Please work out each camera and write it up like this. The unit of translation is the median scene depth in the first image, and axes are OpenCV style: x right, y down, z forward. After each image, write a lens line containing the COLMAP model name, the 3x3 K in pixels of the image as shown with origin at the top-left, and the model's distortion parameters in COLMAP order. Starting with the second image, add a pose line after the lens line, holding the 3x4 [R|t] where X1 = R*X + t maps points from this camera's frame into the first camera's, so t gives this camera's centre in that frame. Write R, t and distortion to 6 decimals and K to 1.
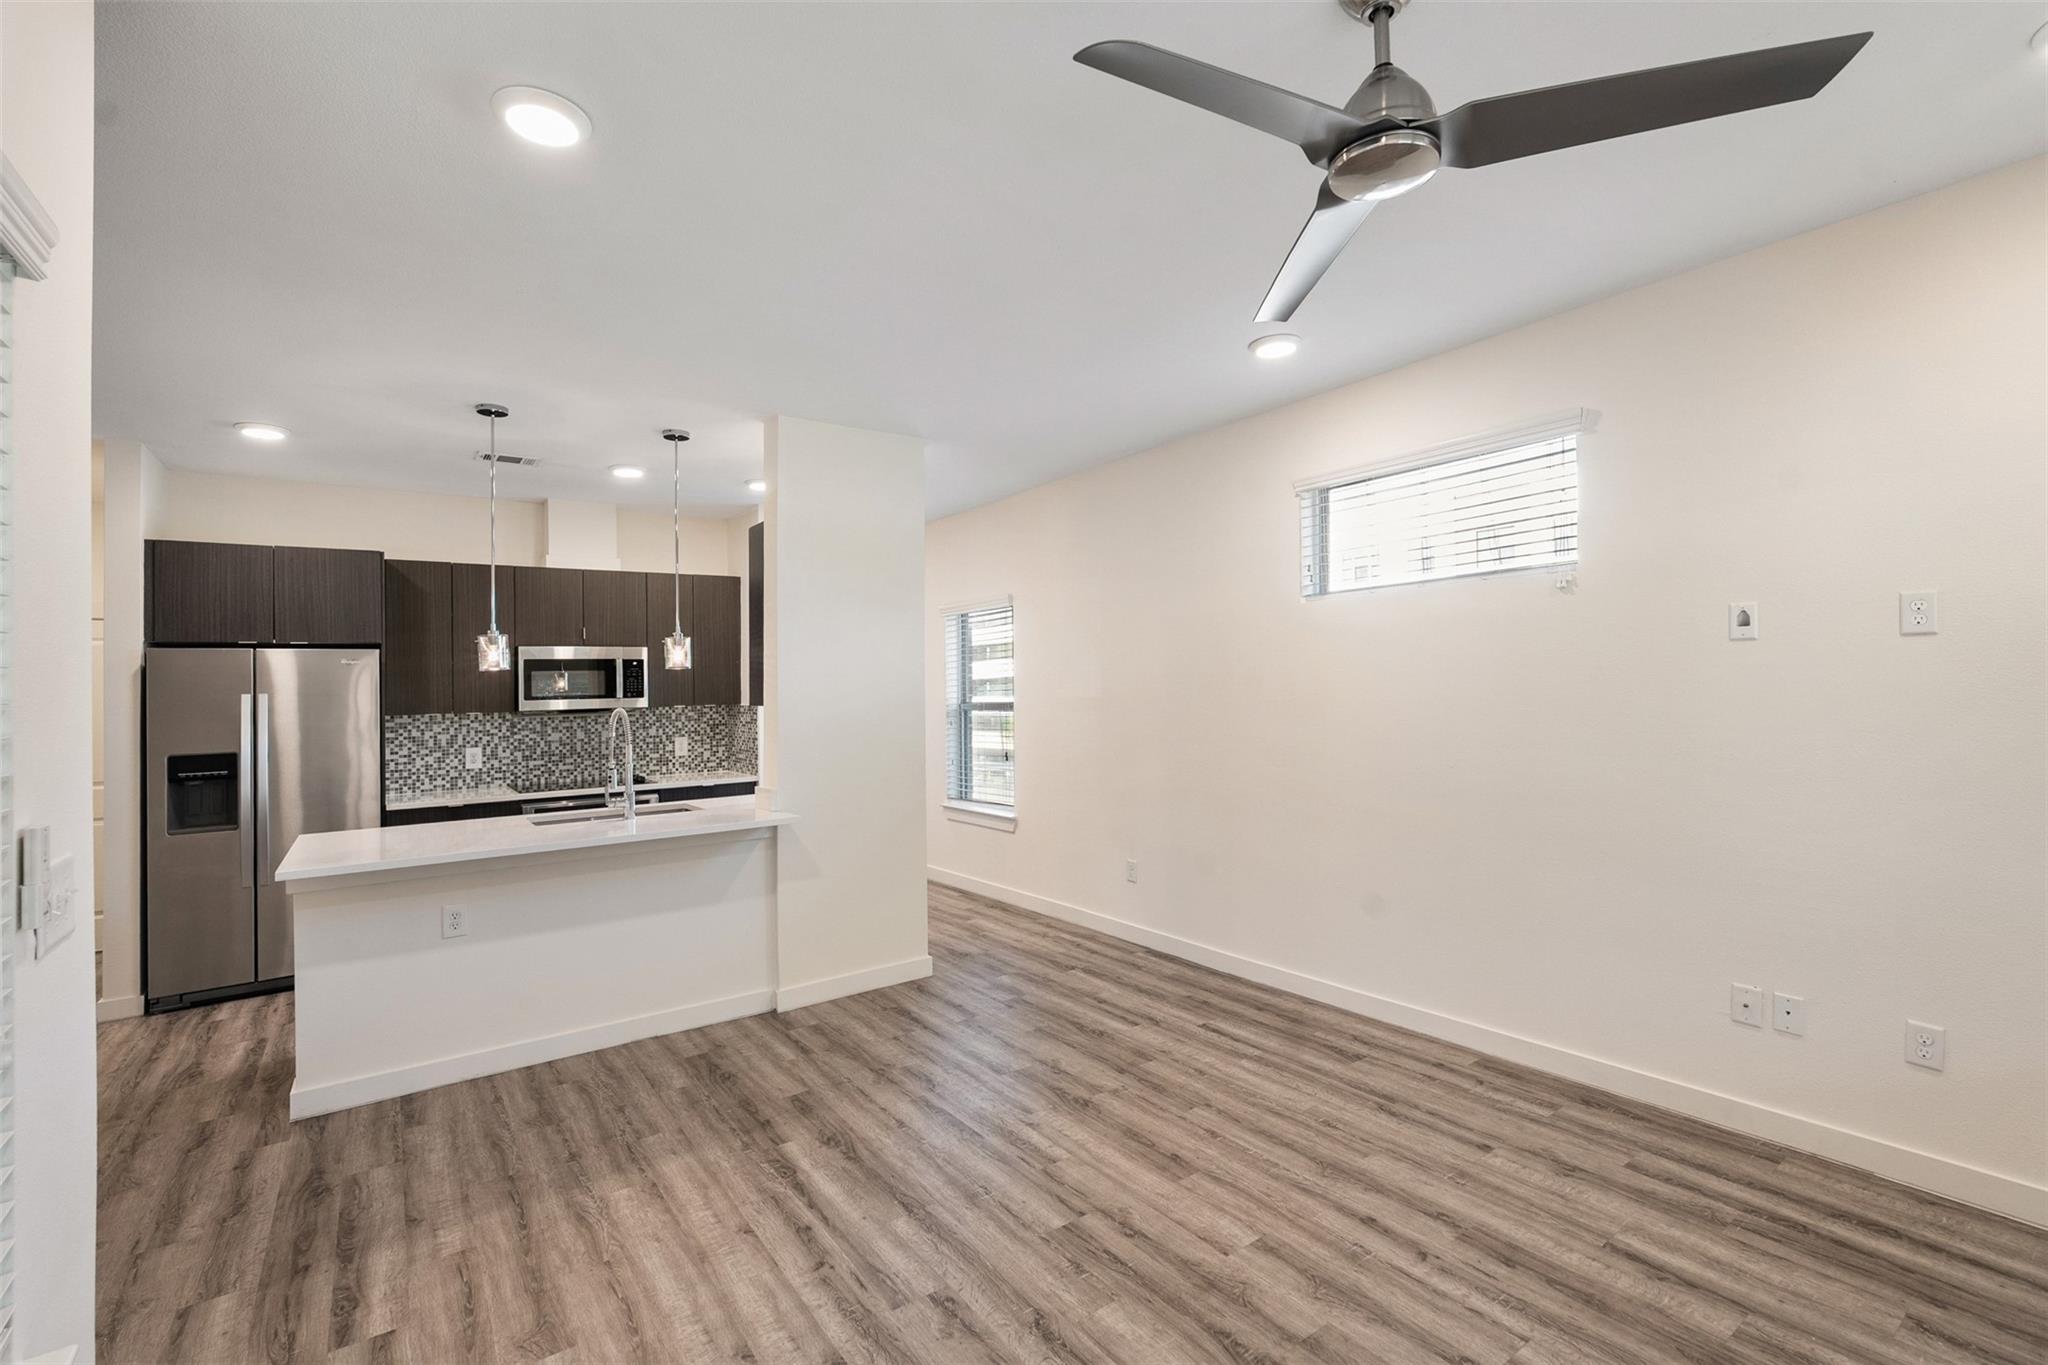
lens RADIAL K [[904.4, 0, 1023.1], [0, 904.4, 664.6], [0, 0, 1]] dist [-0.003223, -0.000476]
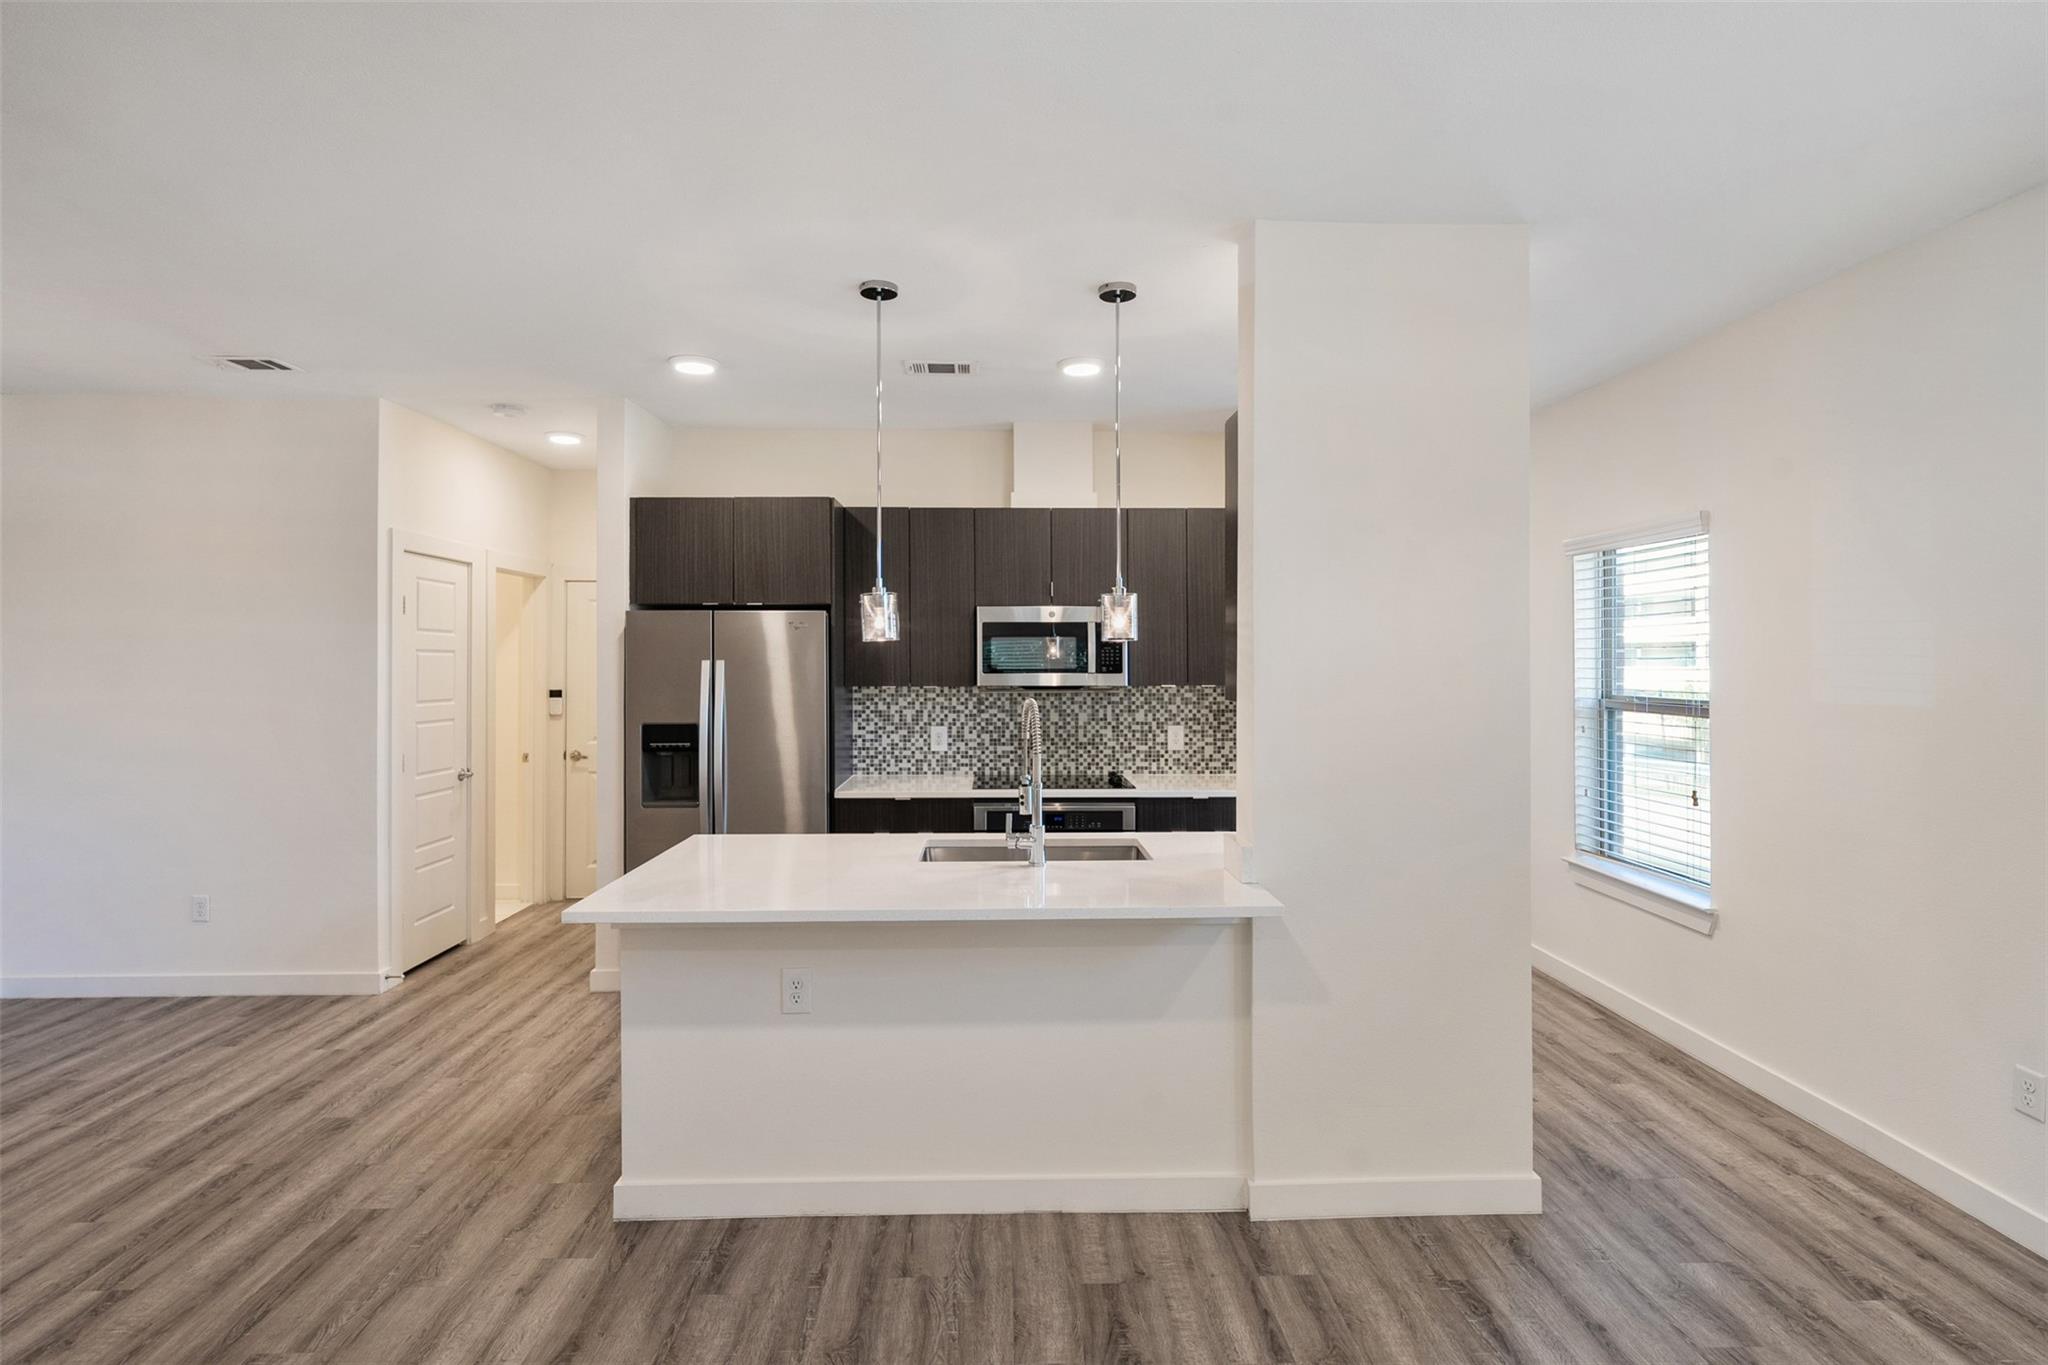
lens RADIAL K [[999.3, 0, 1020.3], [0, 999.3, 633.1], [0, 0, 1]] dist [-0.003381, 0.000339]
pose [[0.829961, 0.012689, -0.557676, -0.033498], [-0.005950, 0.999886, 0.013897, -0.011996], [0.557789, -0.008216, 0.829942, 0.364532]]
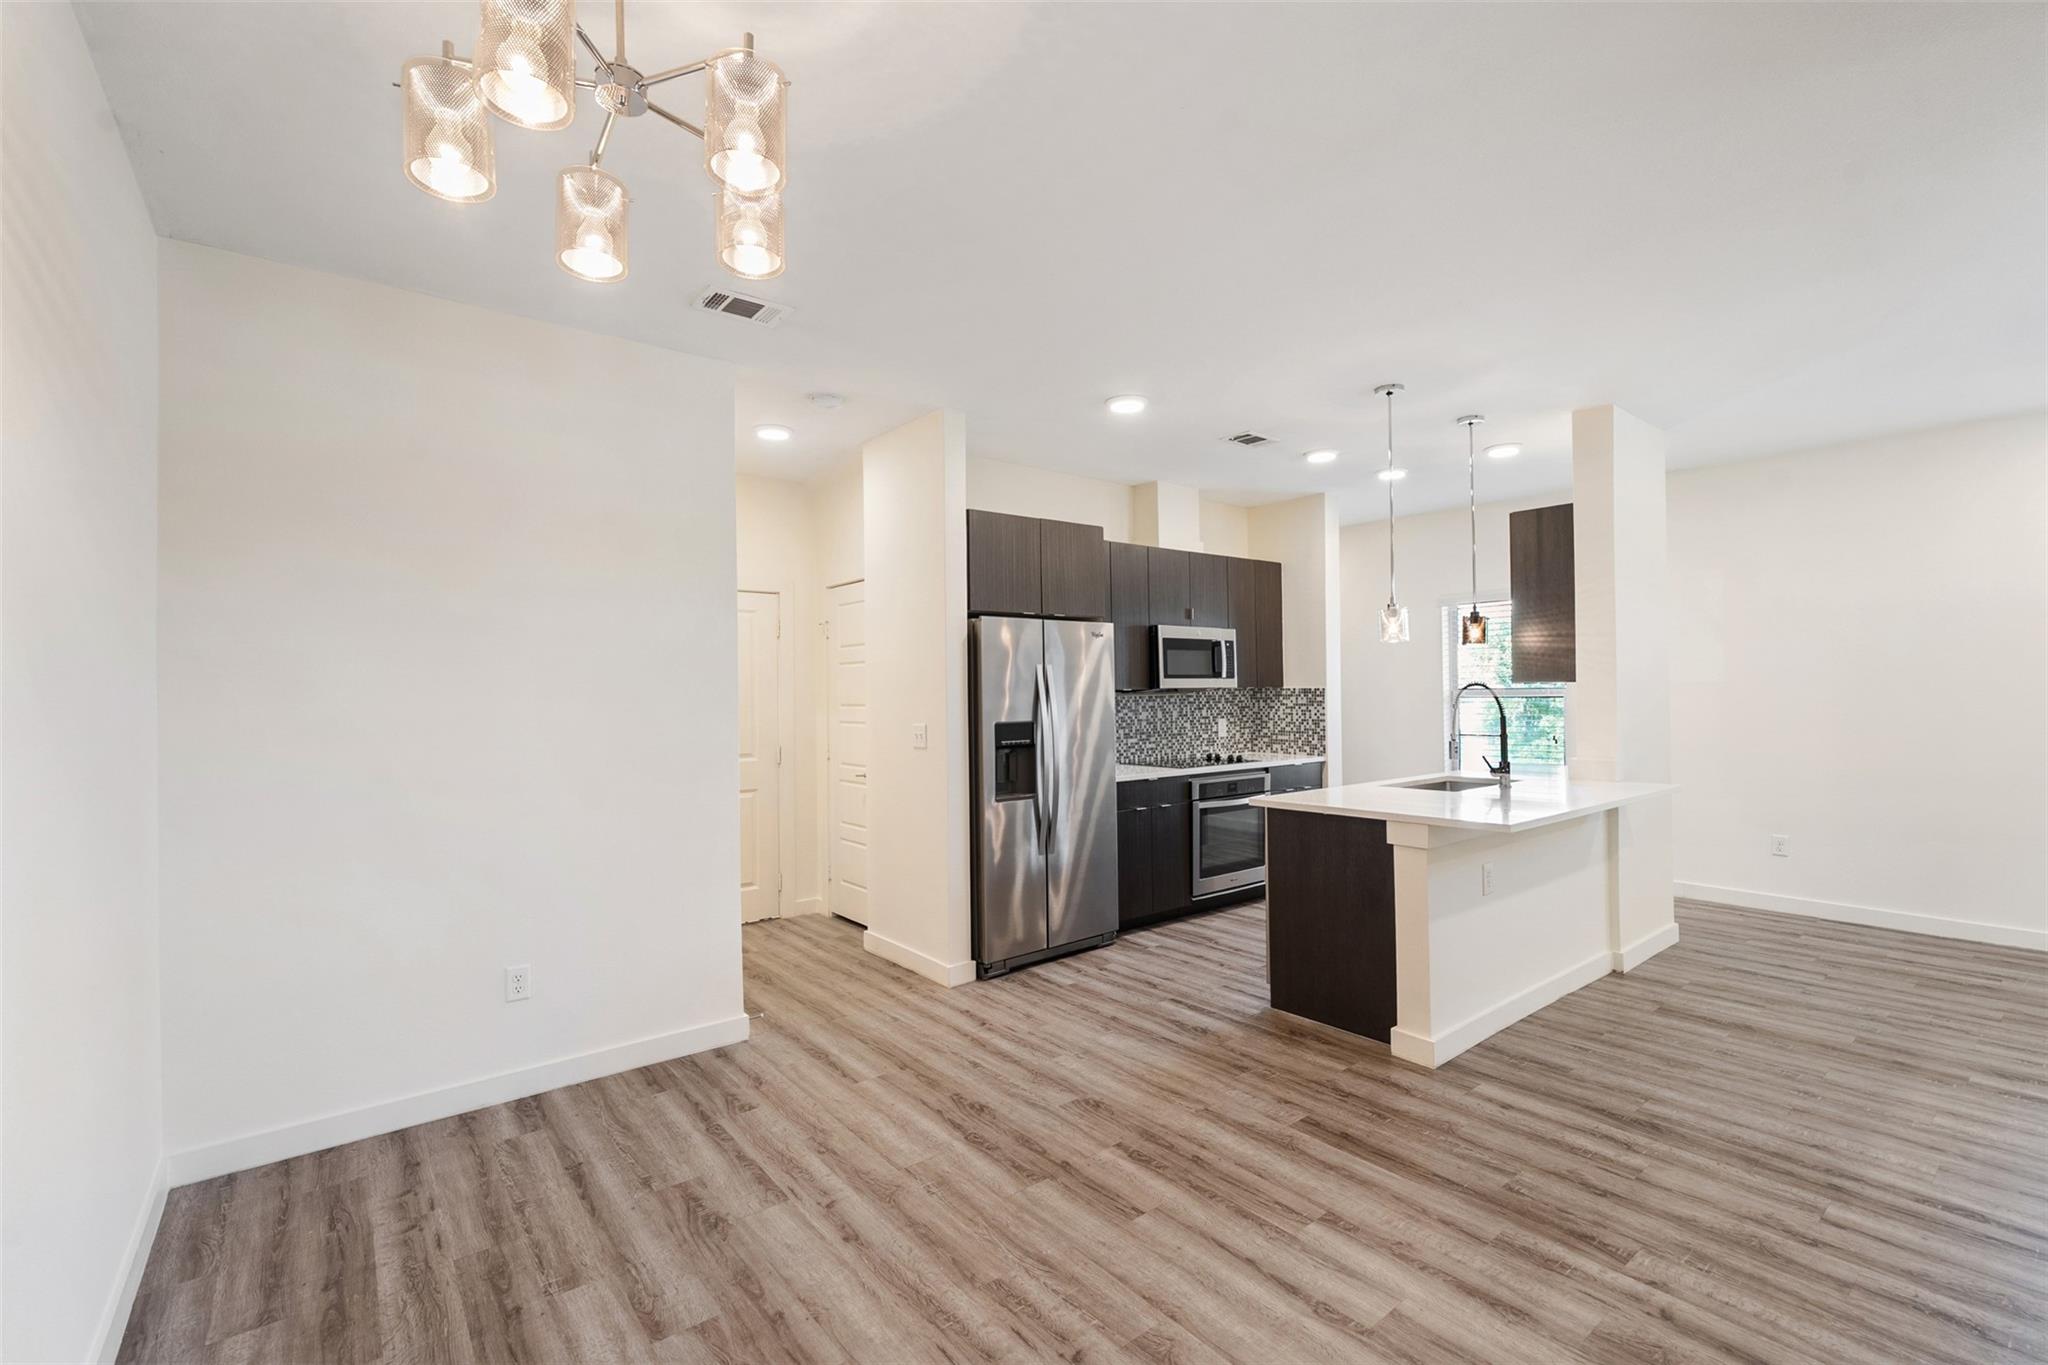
lens RADIAL K [[894.3, 0, 1023.3], [0, 894.3, 647.2], [0, 0, 1]] dist [-0.002581, -0.000365]
pose [[0.998744, 0.015695, 0.047587, -1.009792], [-0.014562, 0.999604, -0.024062, 0.041302], [-0.047946, 0.023339, 0.998577, -0.009963]]
